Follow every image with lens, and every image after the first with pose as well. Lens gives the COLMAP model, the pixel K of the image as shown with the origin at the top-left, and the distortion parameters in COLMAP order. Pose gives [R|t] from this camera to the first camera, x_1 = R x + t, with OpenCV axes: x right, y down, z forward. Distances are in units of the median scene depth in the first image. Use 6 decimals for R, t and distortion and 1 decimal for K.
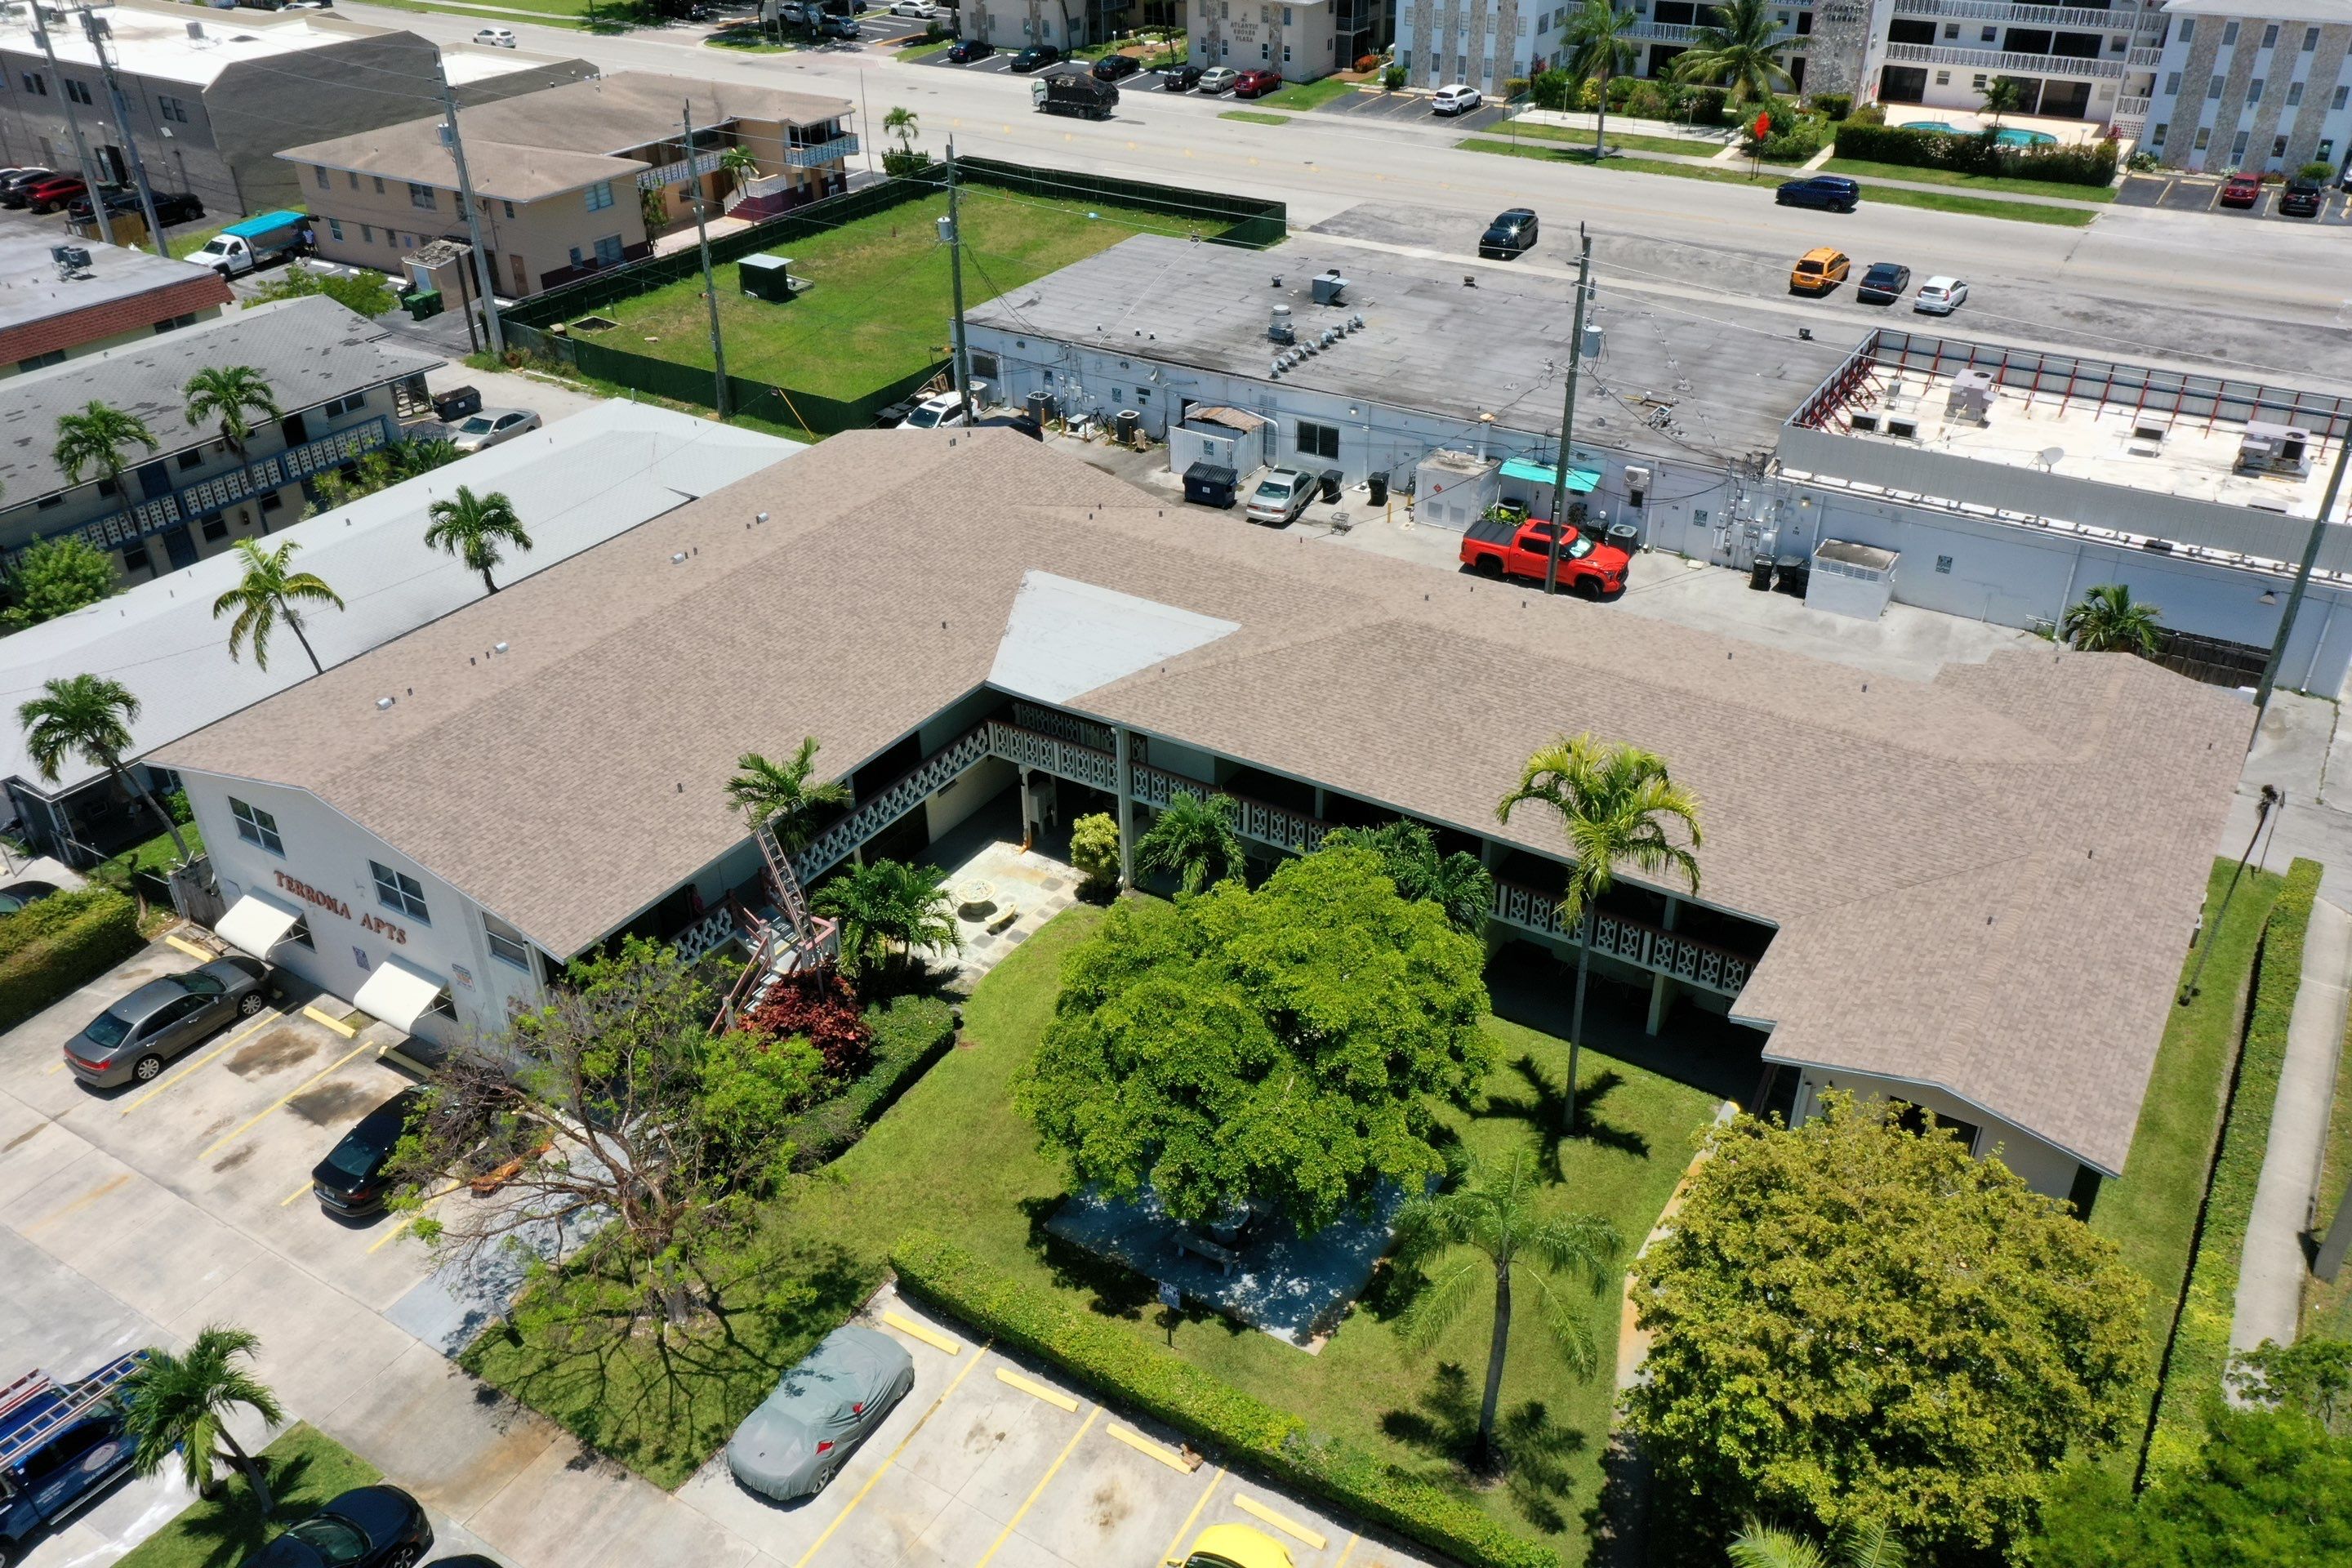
lens RADIAL K [[1861.7, 0, 1182.8], [0, 1861.7, 790.4], [0, 0, 1]] dist [0.019803, -0.002455]
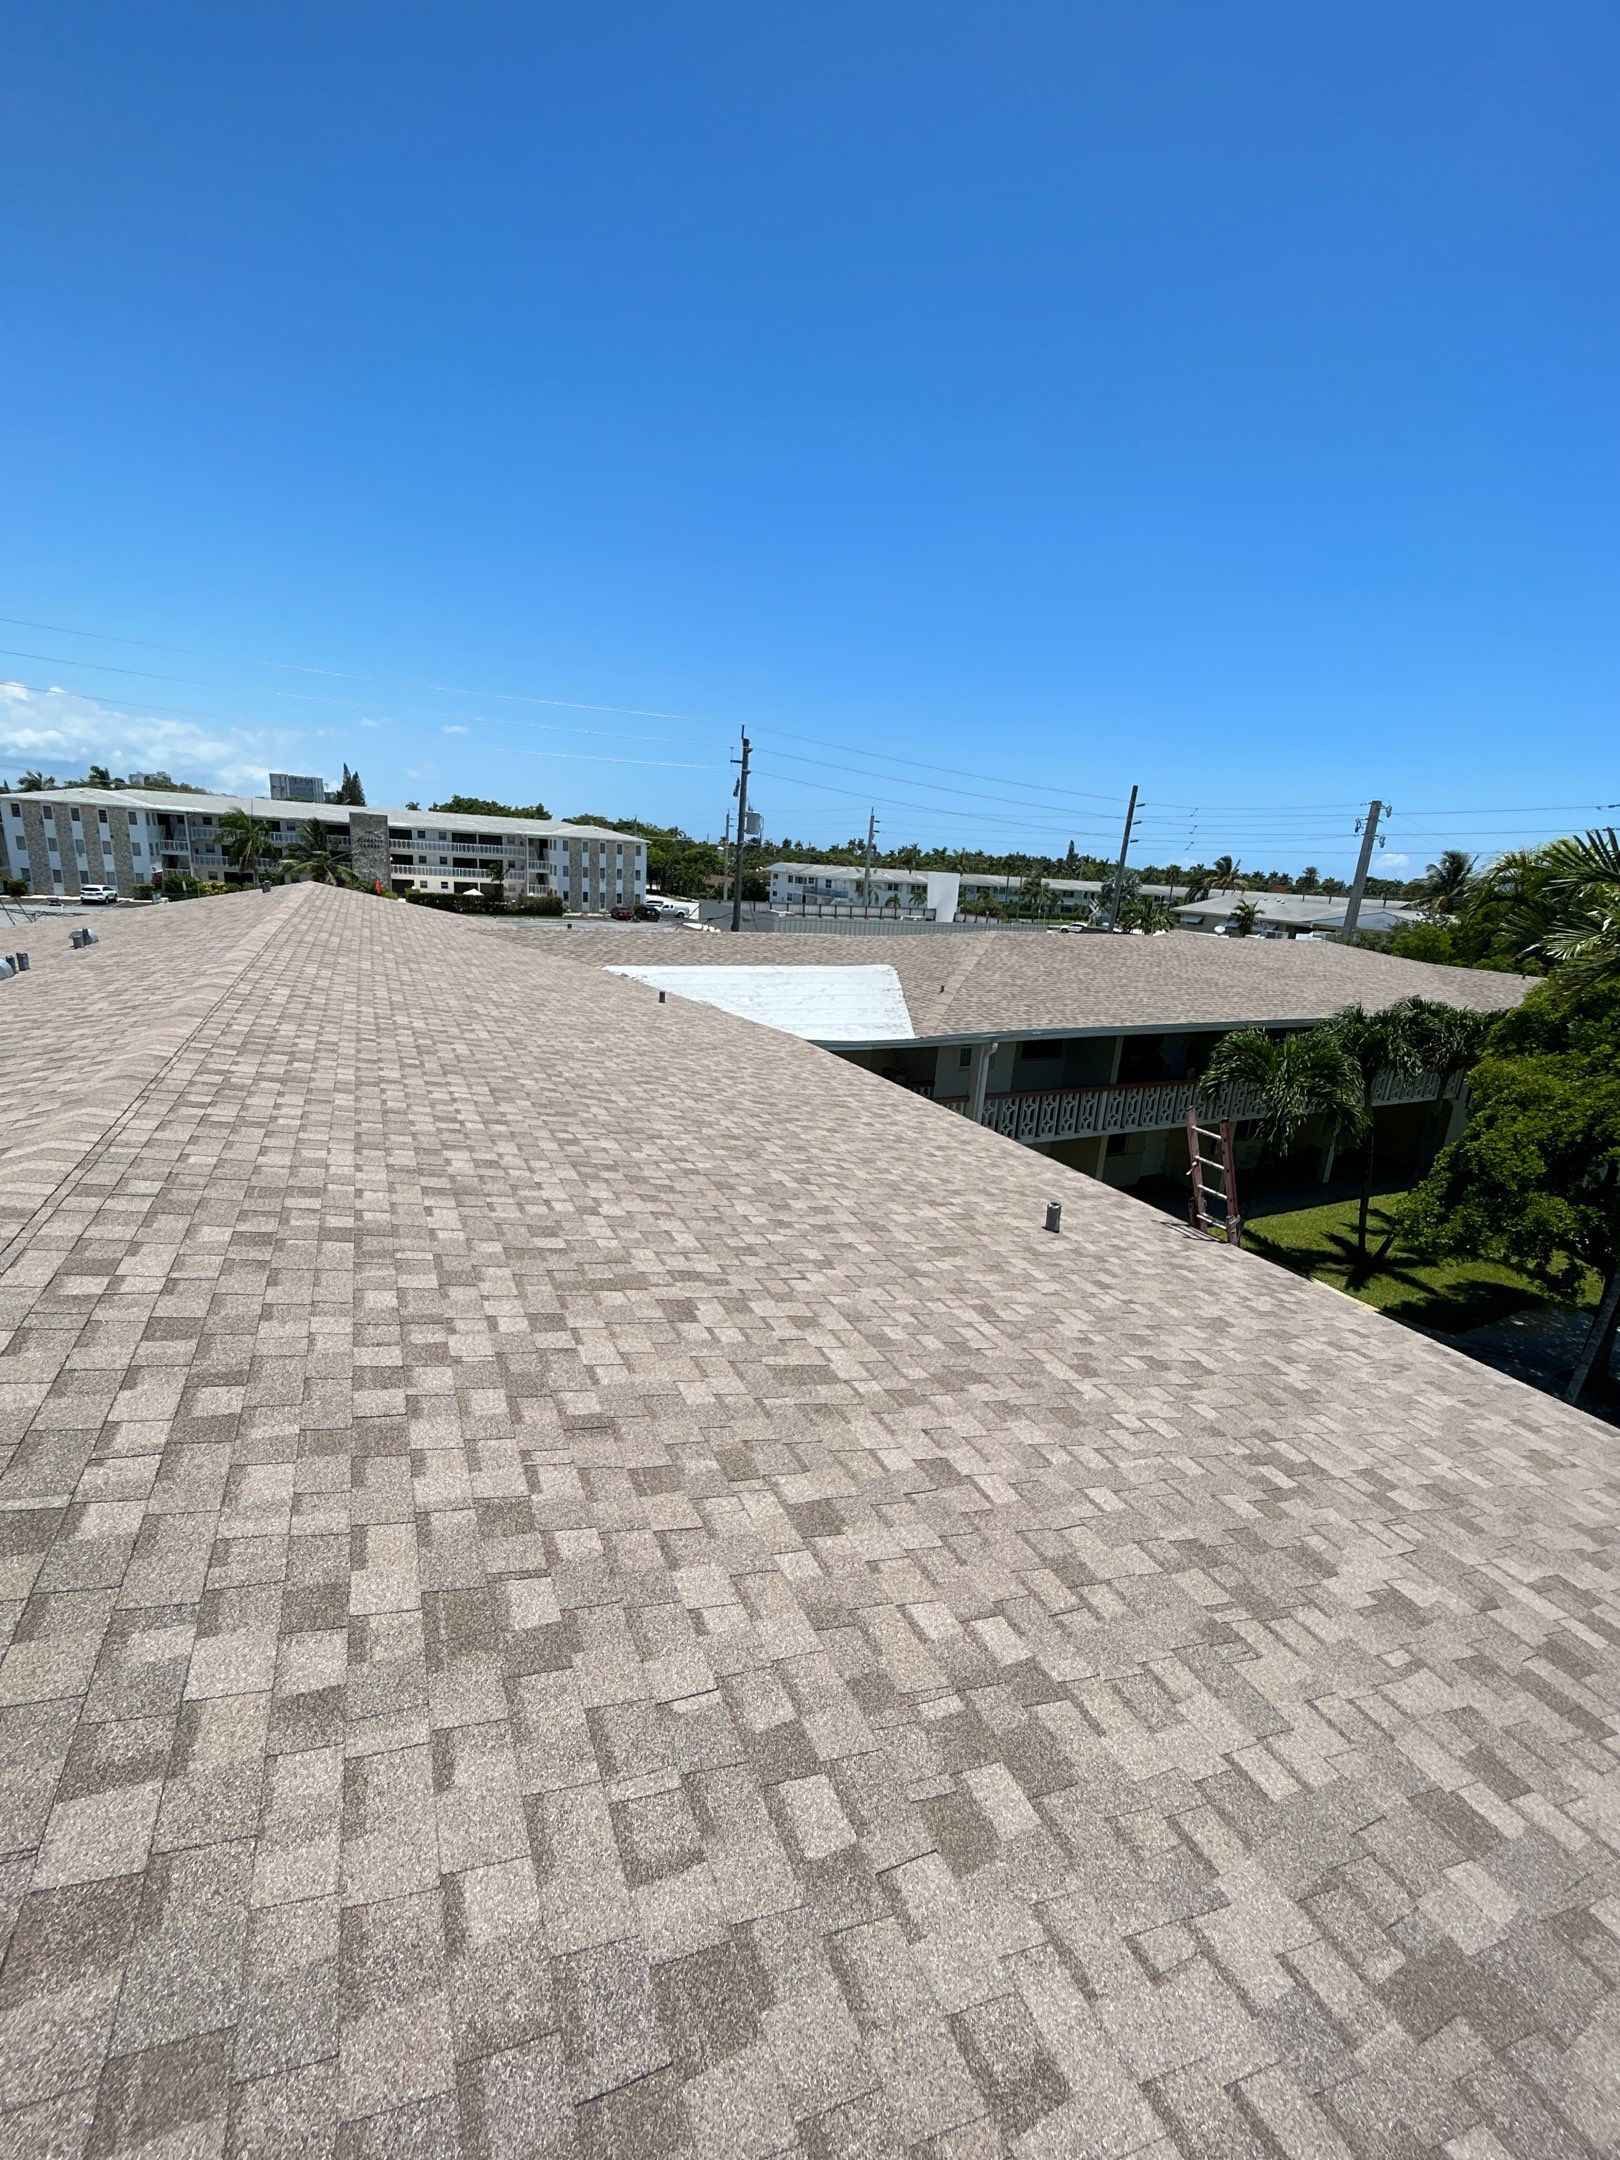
lens RADIAL K [[876.8, 0, 809.5], [0, 876.8, 1082.4], [0, 0, 1]] dist [-0.004657, 0.003068]
pose [[0.520639, -0.166423, 0.837399, -0.225508], [0.387207, 0.920175, -0.057866, -0.016638], [-0.760924, 0.354374, 0.543520, 0.515263]]
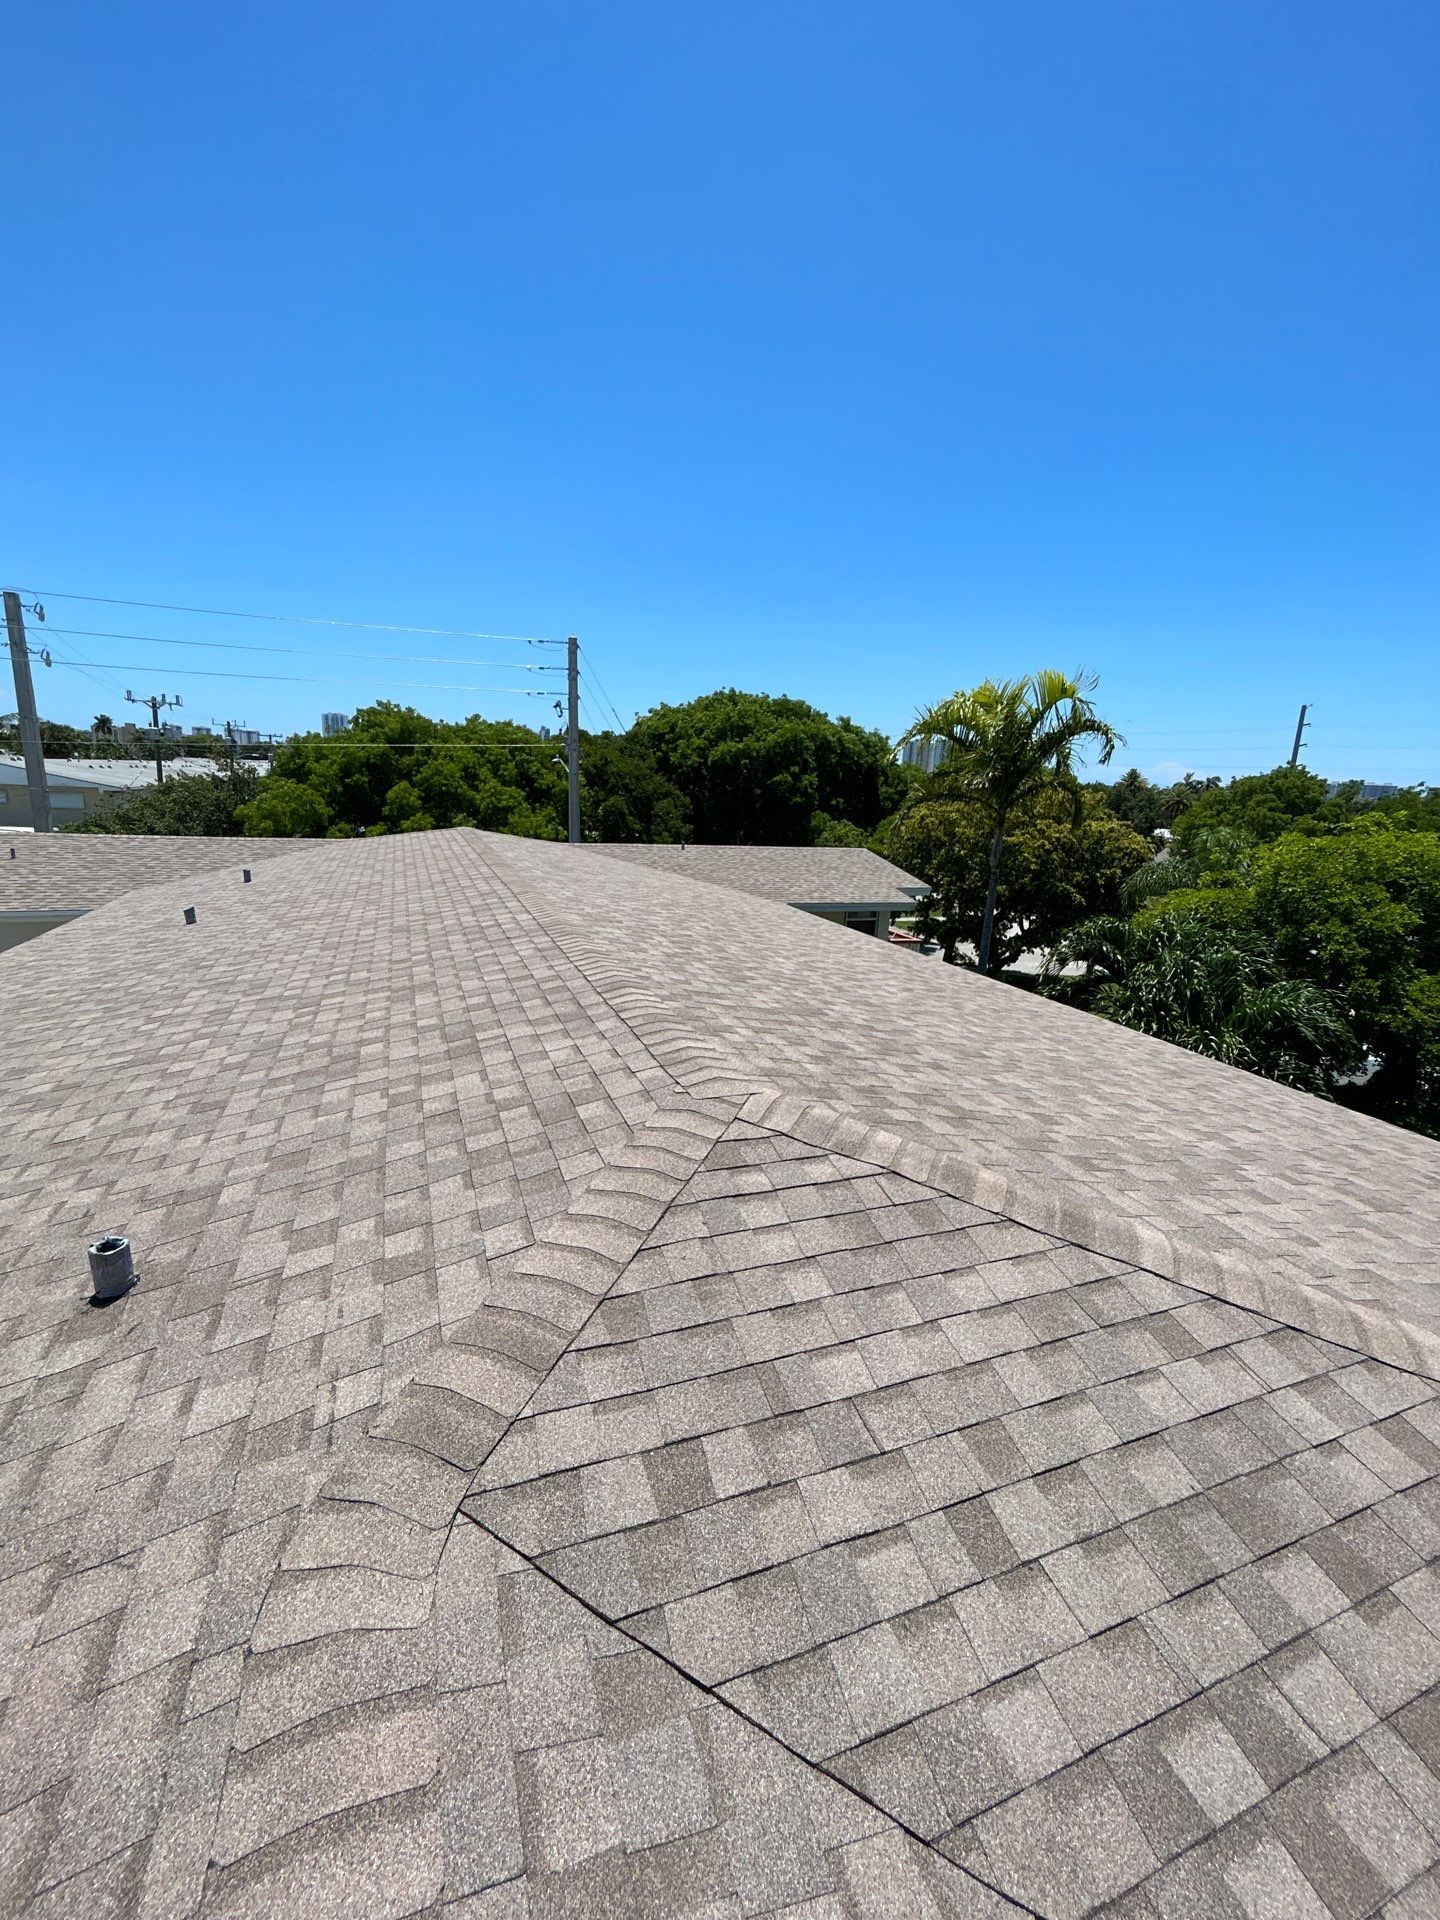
lens RADIAL K [[779.3, 0, 722.2], [0, 779.3, 966.6], [0, 0, 1]] dist [-0.004657, 0.003068]
pose [[-0.812296, -0.159977, 0.560876, 0.048882], [0.274315, 0.743858, 0.609448, -0.085859], [-0.514710, 0.648909, -0.560349, 0.630912]]
